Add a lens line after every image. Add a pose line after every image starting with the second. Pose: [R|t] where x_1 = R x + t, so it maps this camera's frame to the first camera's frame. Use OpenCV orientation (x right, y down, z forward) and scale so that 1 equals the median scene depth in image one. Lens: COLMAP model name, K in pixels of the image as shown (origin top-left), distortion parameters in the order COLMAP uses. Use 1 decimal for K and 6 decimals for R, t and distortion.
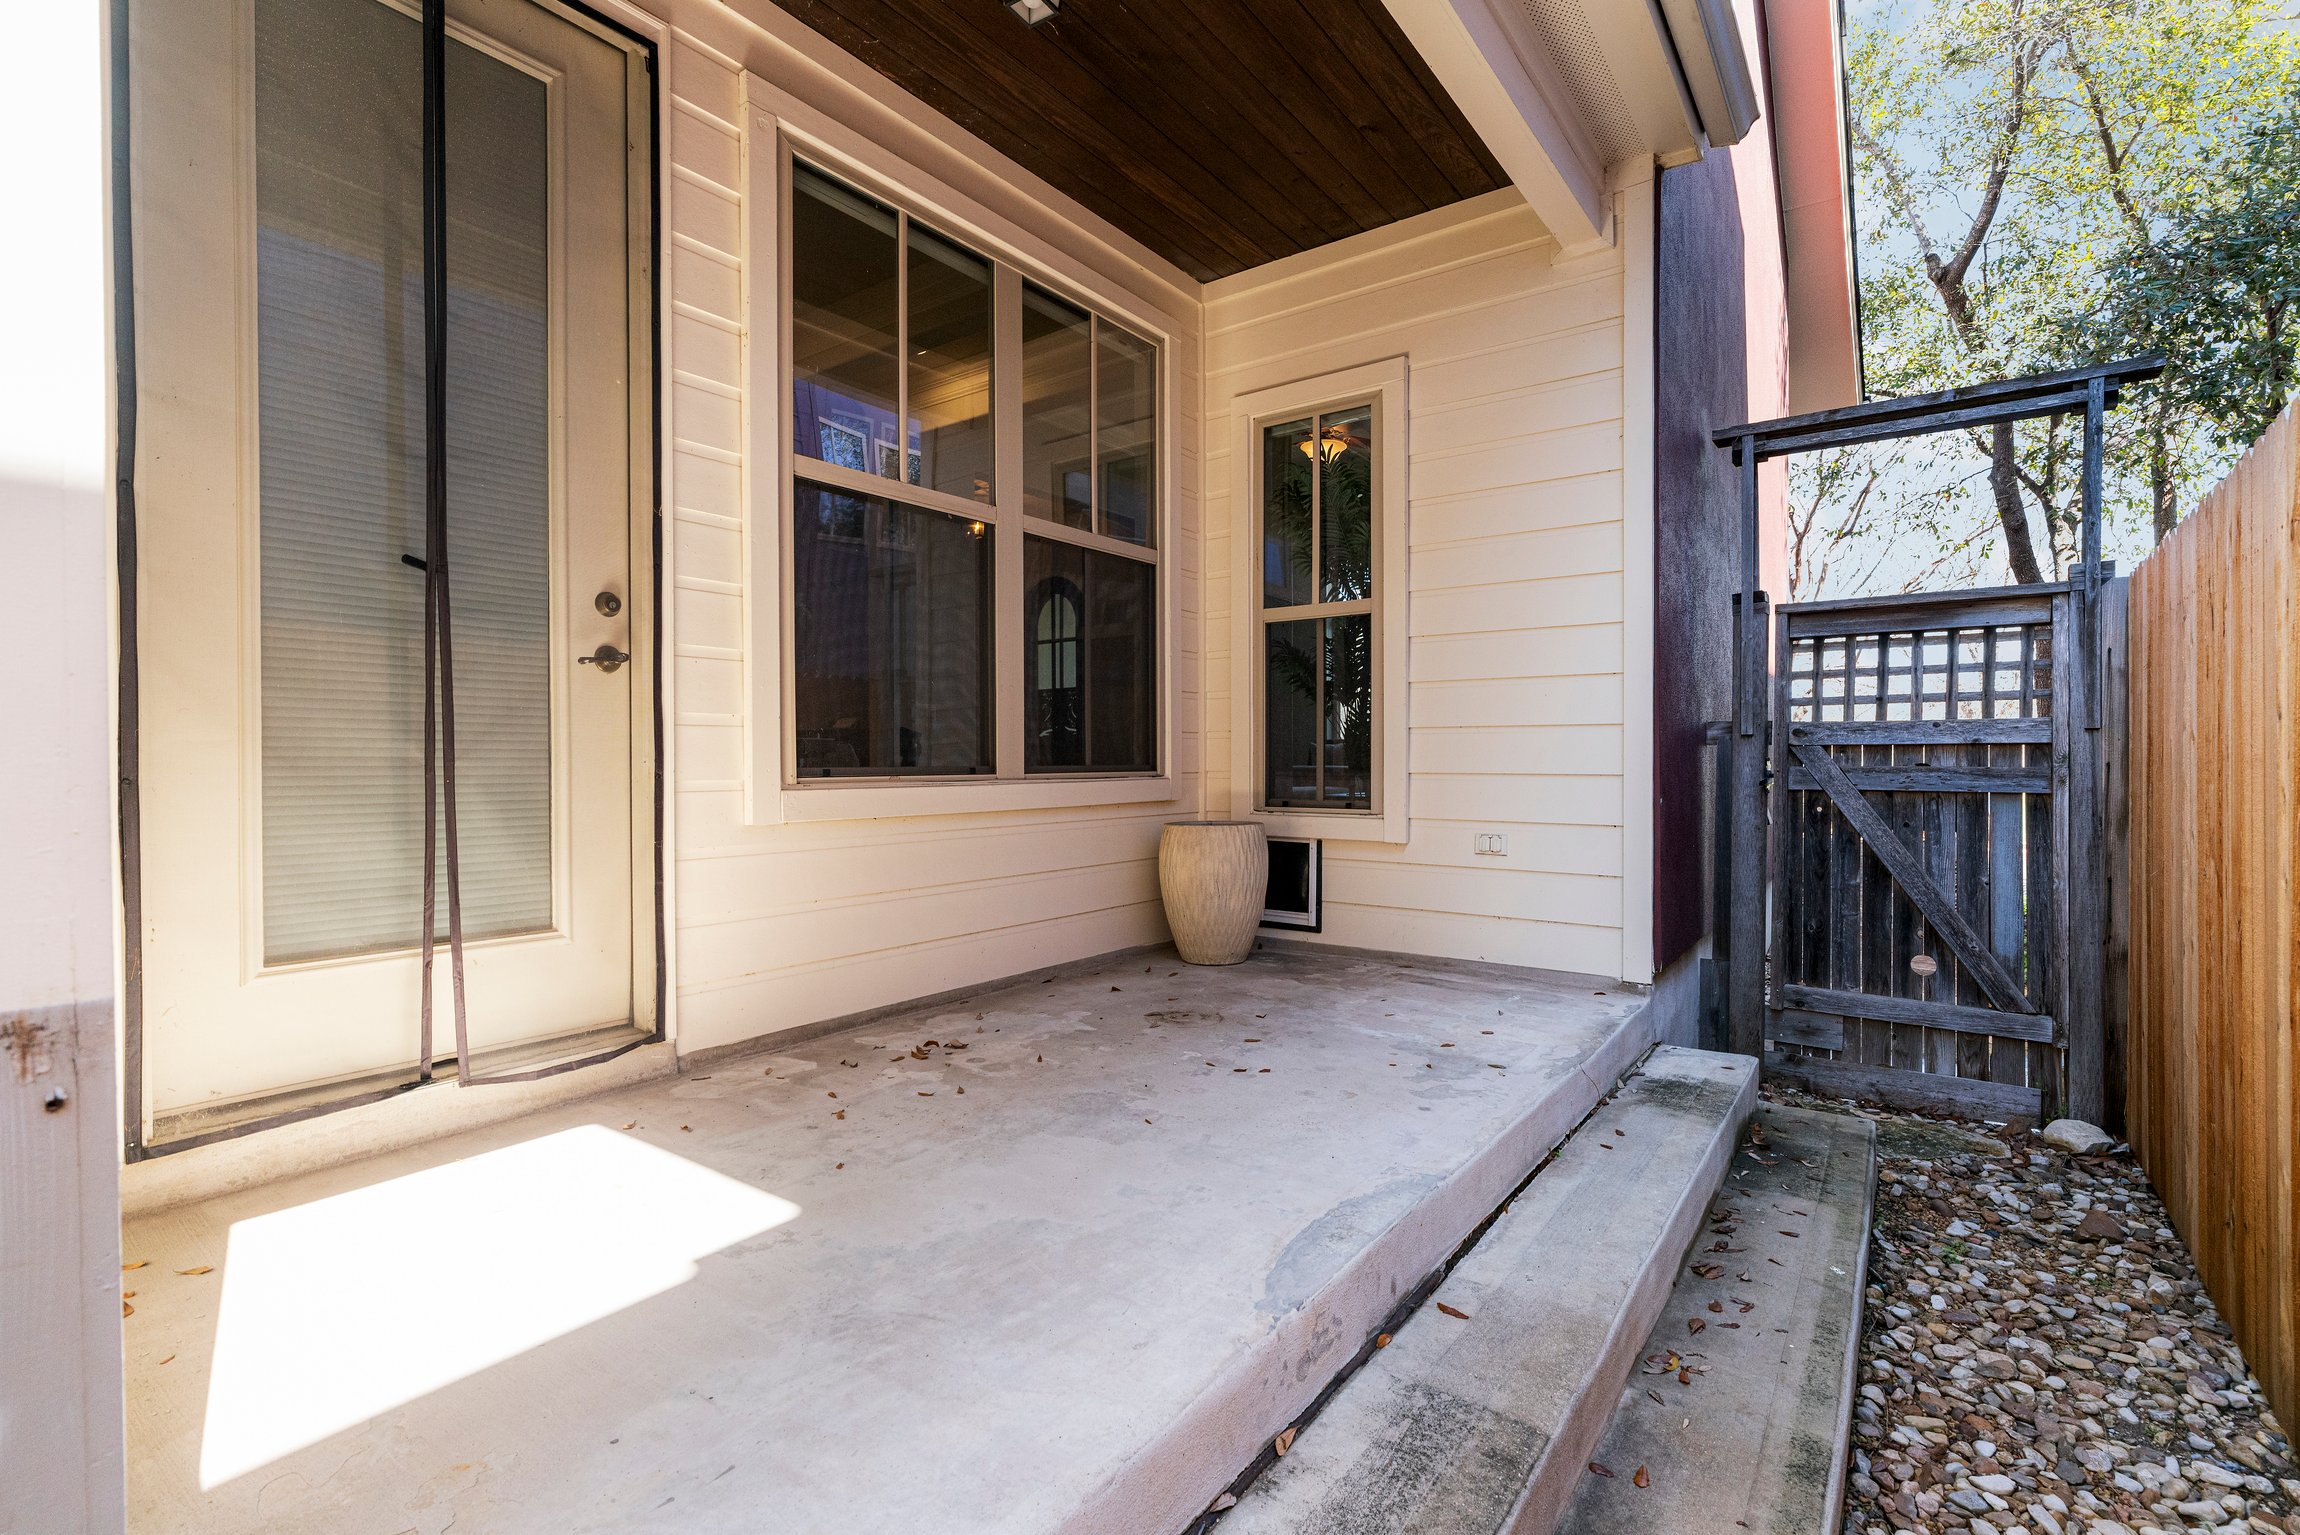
lens RADIAL K [[1043.8, 0, 1151.0], [0, 1043.8, 768.6], [0, 0, 1]] dist [-0.010019, 0.003577]
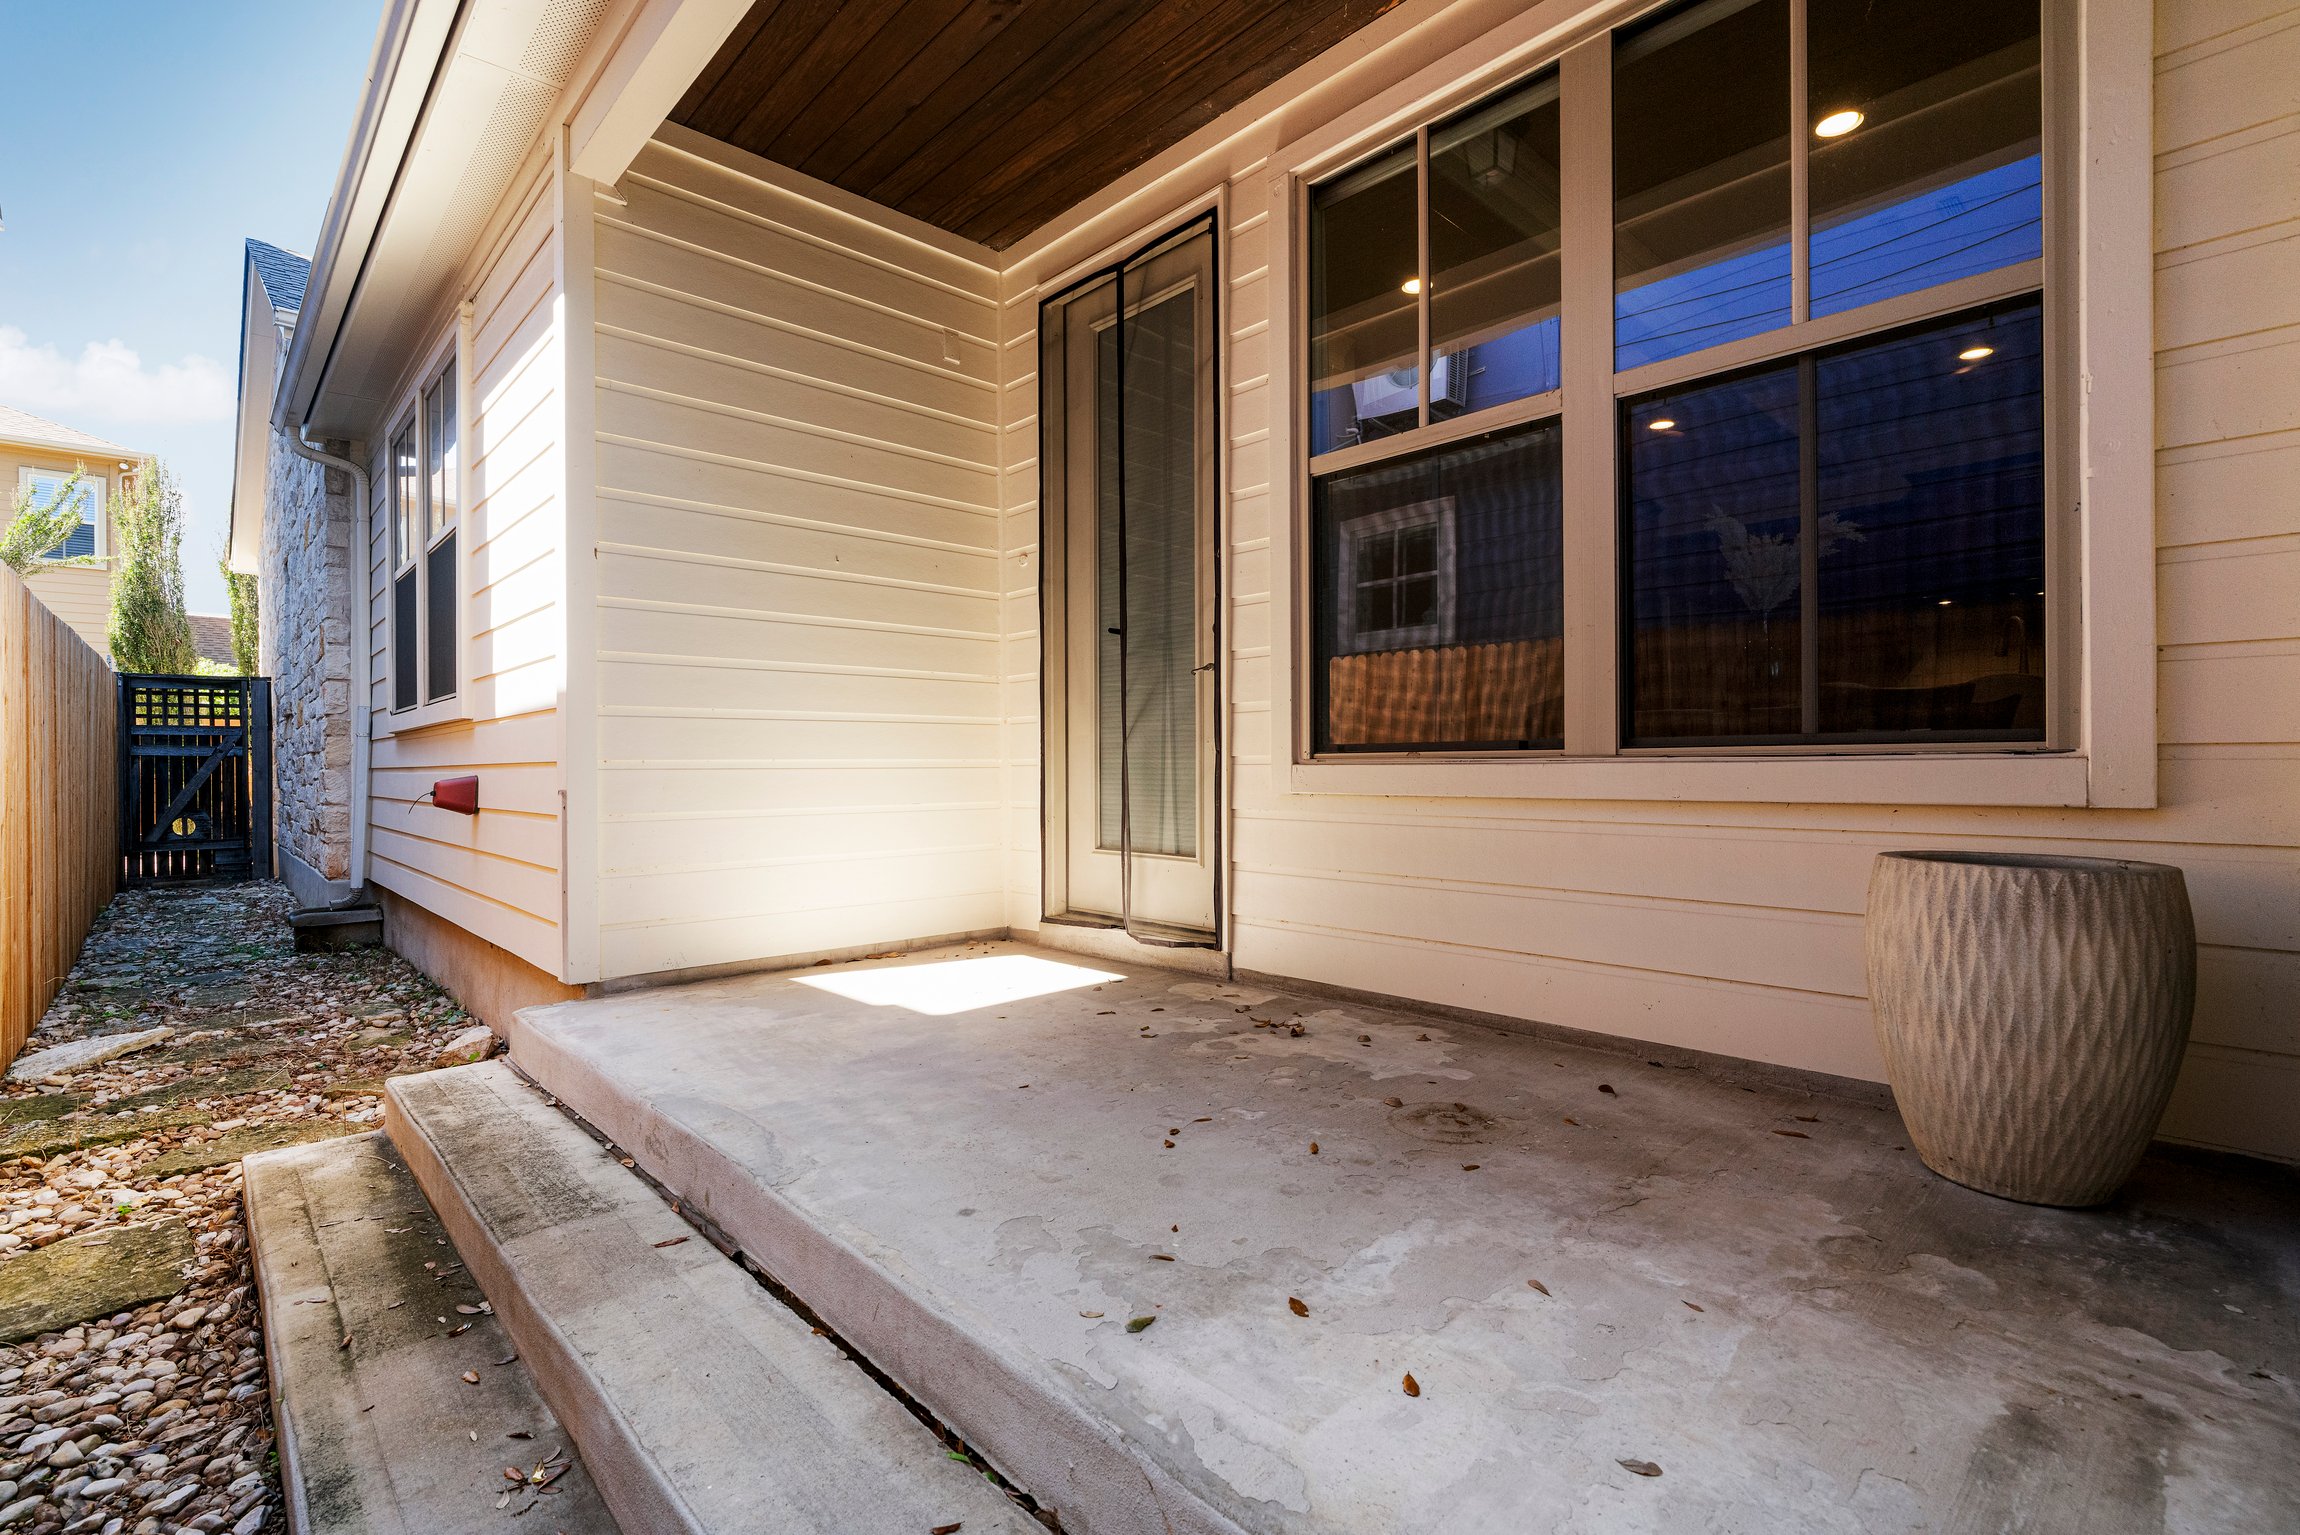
lens RADIAL K [[1043.8, 0, 1150.1], [0, 1043.8, 764.8], [0, 0, 1]] dist [-0.010019, 0.003577]
pose [[-0.177637, 0.003179, -0.984091, 0.834099], [-0.000167, 0.999995, 0.003261, 0.018636], [0.984096, 0.000743, -0.177636, 1.113892]]
